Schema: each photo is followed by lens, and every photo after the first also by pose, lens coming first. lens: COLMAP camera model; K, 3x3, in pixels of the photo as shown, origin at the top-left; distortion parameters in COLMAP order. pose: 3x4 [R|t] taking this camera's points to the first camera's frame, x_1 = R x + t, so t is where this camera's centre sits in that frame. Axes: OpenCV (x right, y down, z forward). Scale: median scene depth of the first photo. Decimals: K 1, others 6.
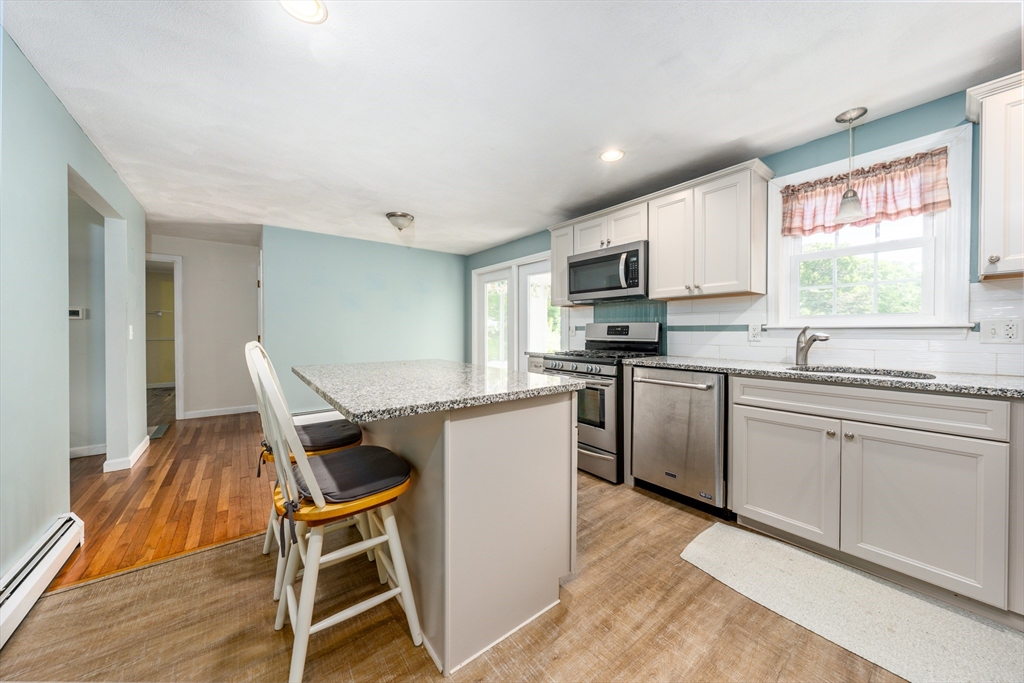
lens RADIAL K [[352.8, 0, 512.9], [0, 352.8, 333.1], [0, 0, 1]] dist [-0.012190, 0.000020]
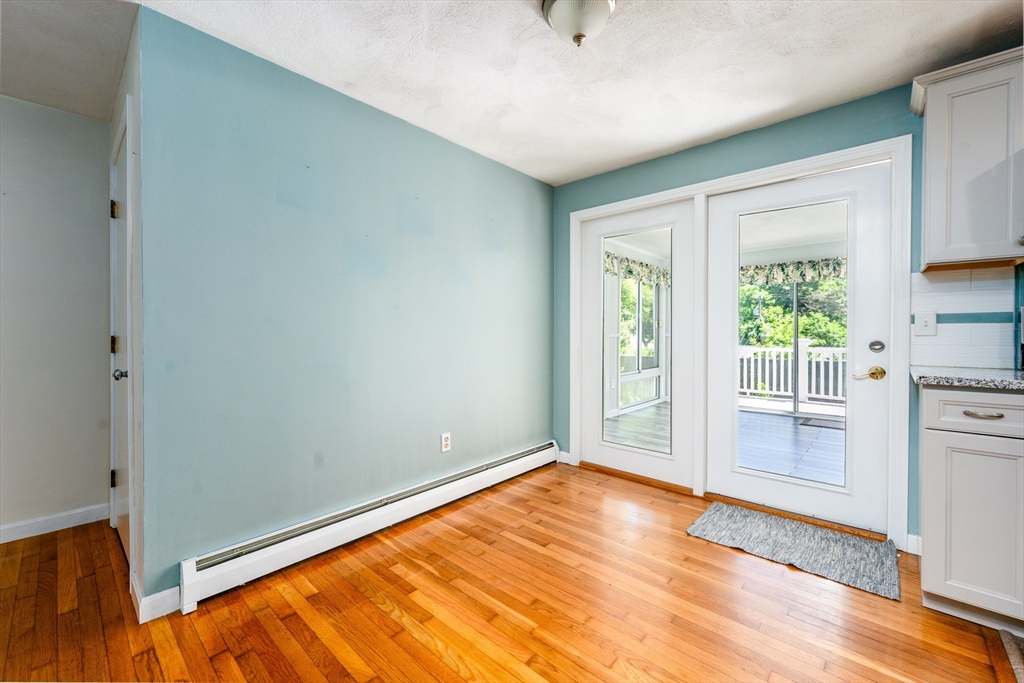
lens RADIAL K [[414.5, 0, 509.6], [0, 414.5, 335.0], [0, 0, 1]] dist [-0.001351, -0.000046]
pose [[0.985438, -0.004804, 0.169970, -0.541286], [0.004115, 0.999982, 0.004403, 0.004030], [-0.169988, -0.003640, 0.985439, 0.693837]]
